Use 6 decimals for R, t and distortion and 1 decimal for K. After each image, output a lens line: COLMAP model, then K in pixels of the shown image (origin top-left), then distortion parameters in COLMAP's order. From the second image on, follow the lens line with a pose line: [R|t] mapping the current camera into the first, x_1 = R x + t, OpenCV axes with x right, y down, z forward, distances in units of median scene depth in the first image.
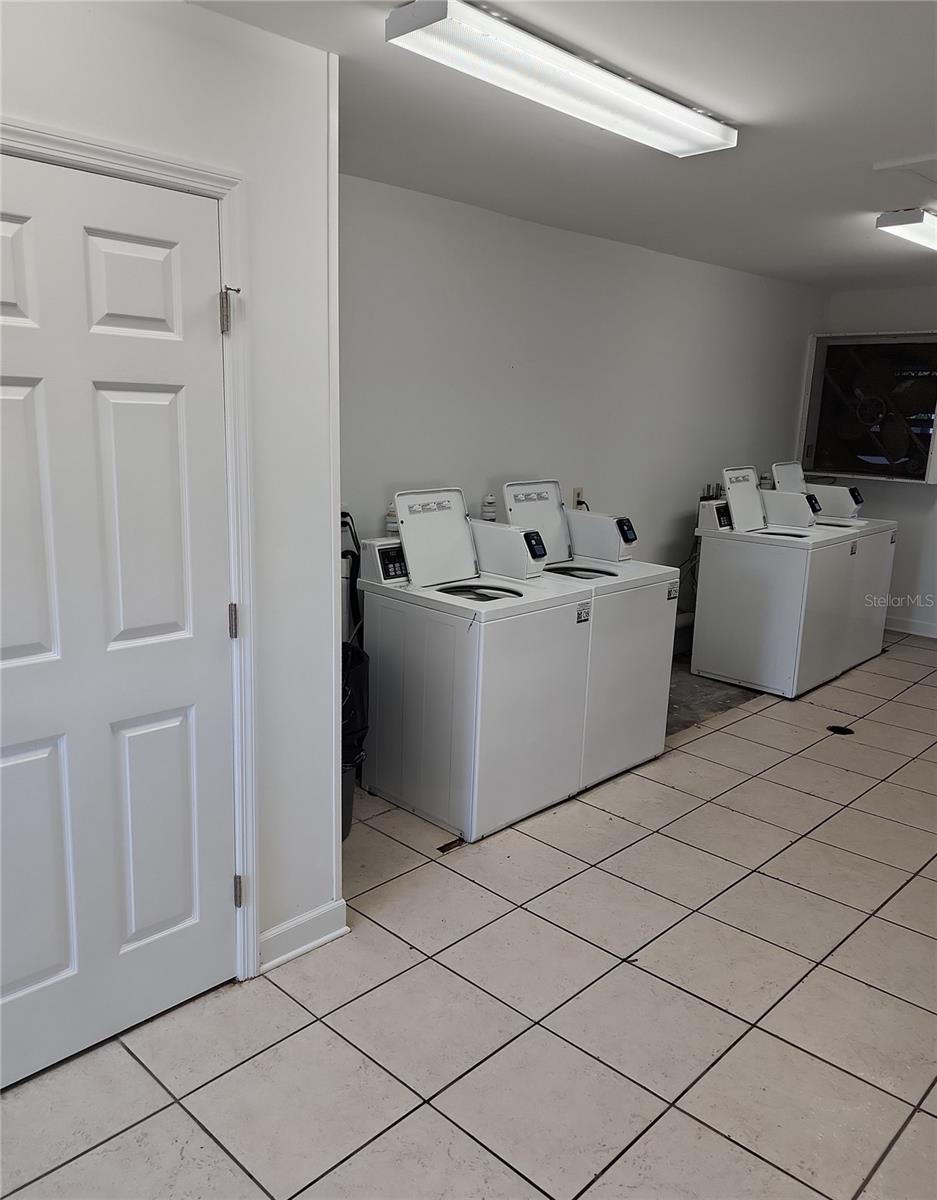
lens RADIAL K [[894.8, 0, 472.8], [0, 894.8, 600.0], [0, 0, 1]] dist [0.036899, -0.033504]
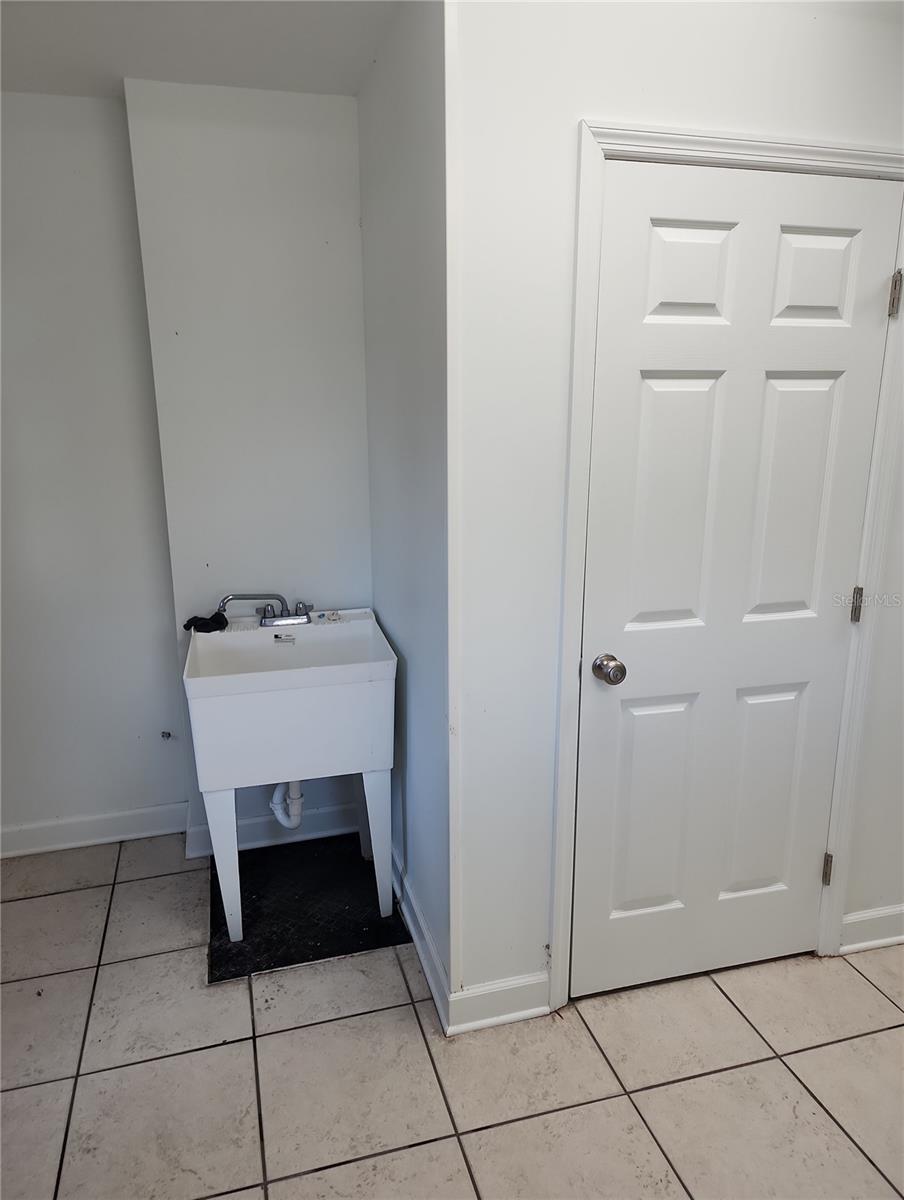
lens RADIAL K [[827.5, 0, 447.8], [0, 827.5, 578.3], [0, 0, 1]] dist [0.027091, -0.013457]
pose [[0.862796, 0.084294, -0.498476, -0.217824], [-0.078448, 0.996382, 0.032708, -0.000617], [0.499429, 0.010884, 0.866286, -0.038057]]
